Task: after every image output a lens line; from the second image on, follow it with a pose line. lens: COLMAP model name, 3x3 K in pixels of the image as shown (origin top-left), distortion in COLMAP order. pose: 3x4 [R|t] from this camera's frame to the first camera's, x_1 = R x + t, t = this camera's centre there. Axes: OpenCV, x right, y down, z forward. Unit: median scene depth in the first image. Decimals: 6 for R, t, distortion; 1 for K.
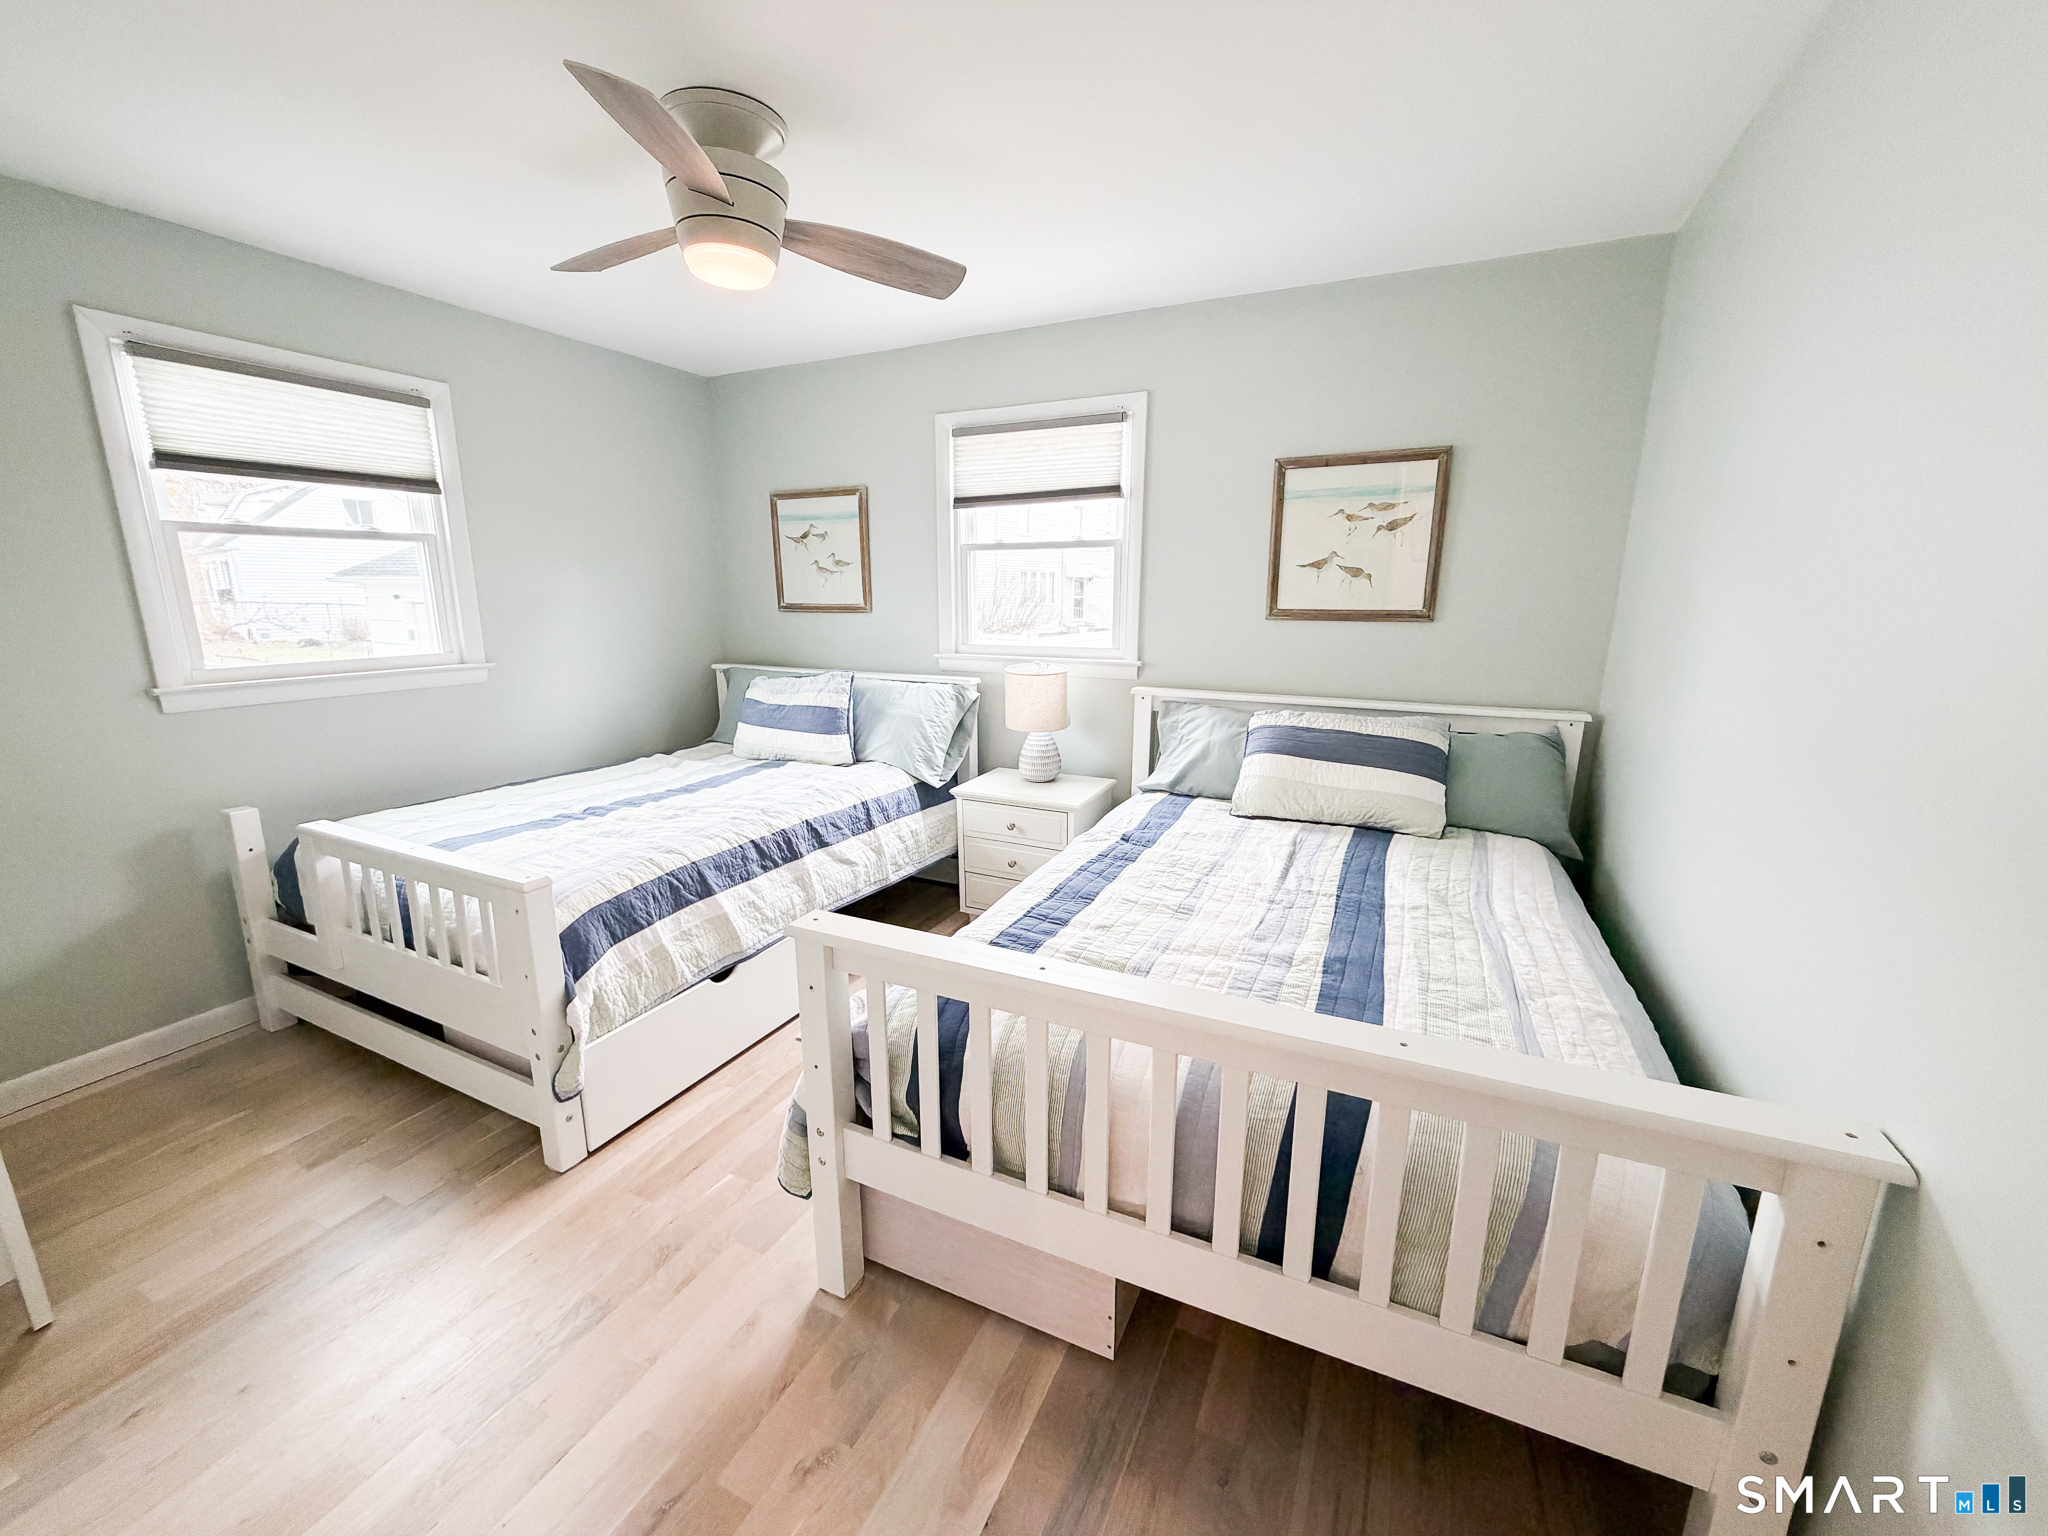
lens RADIAL K [[819.3, 0, 1020.1], [0, 819.3, 775.5], [0, 0, 1]] dist [-0.005672, -0.000346]
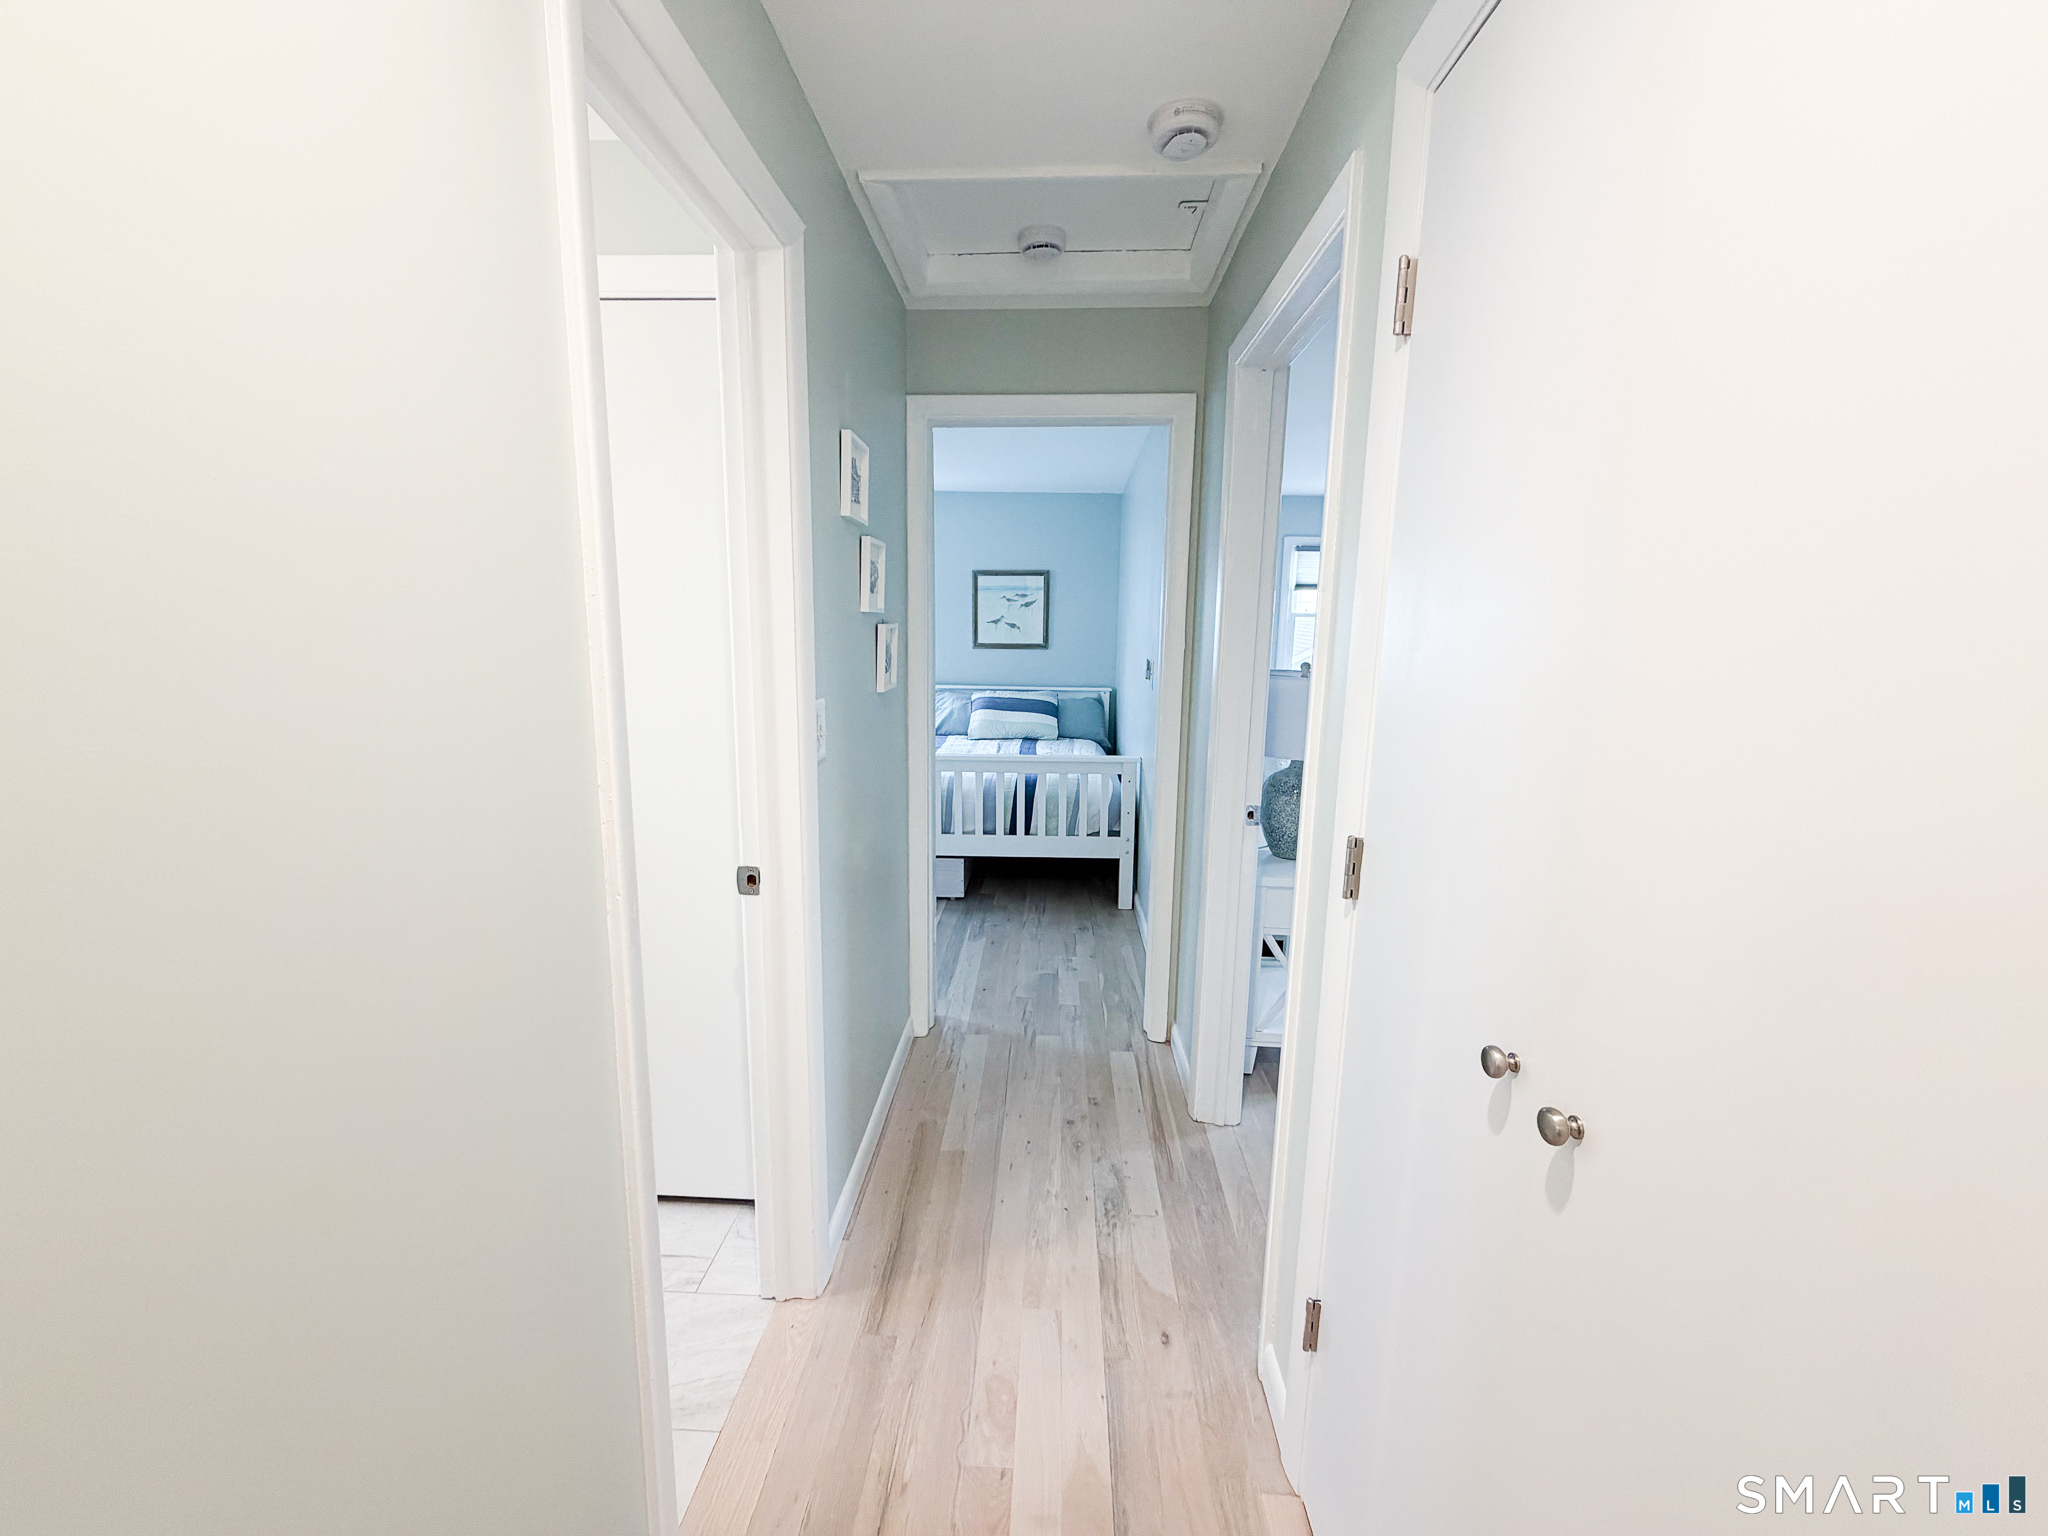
lens RADIAL K [[819.3, 0, 1017.8], [0, 819.3, 769.5], [0, 0, 1]] dist [-0.005672, -0.000346]
pose [[0.918249, -0.058740, 0.391622, -0.483541], [0.076244, 0.996659, -0.029280, 0.207544], [-0.388594, 0.056745, 0.919660, -1.048830]]
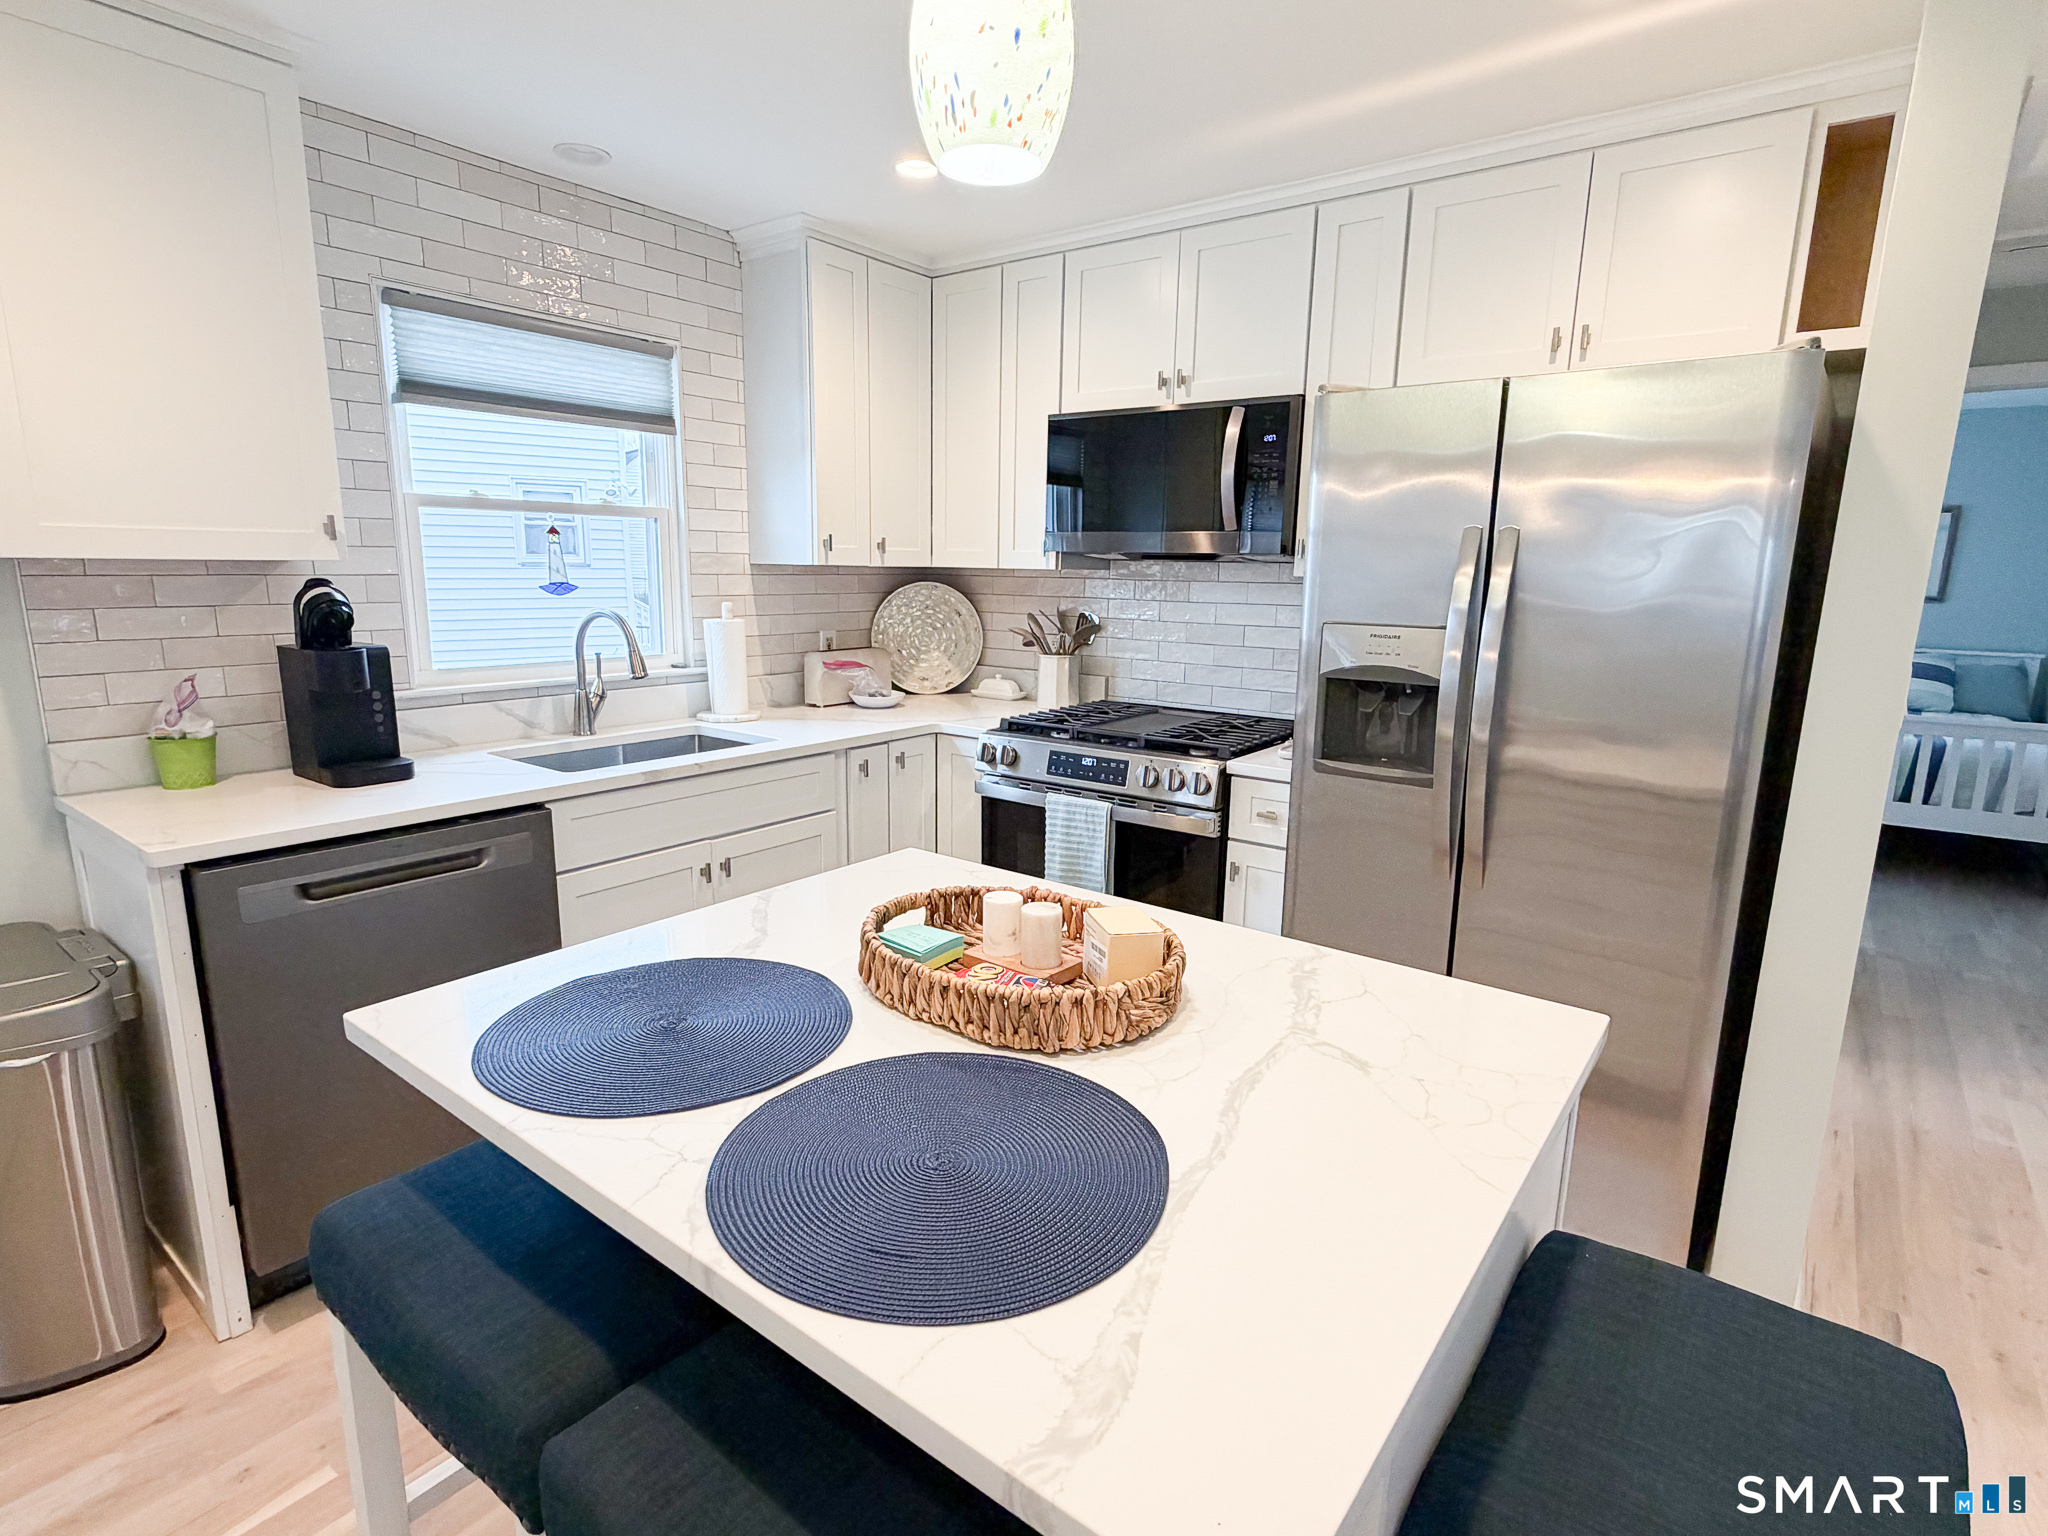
lens RADIAL K [[1085.6, 0, 1032.9], [0, 1085.6, 771.0], [0, 0, 1]] dist [0.000320, 0.000350]
pose [[0.984563, 0.064911, -0.162547, -1.107184], [-0.068611, 0.997494, -0.017250, 0.379121], [0.161020, 0.028136, 0.986550, -1.736761]]
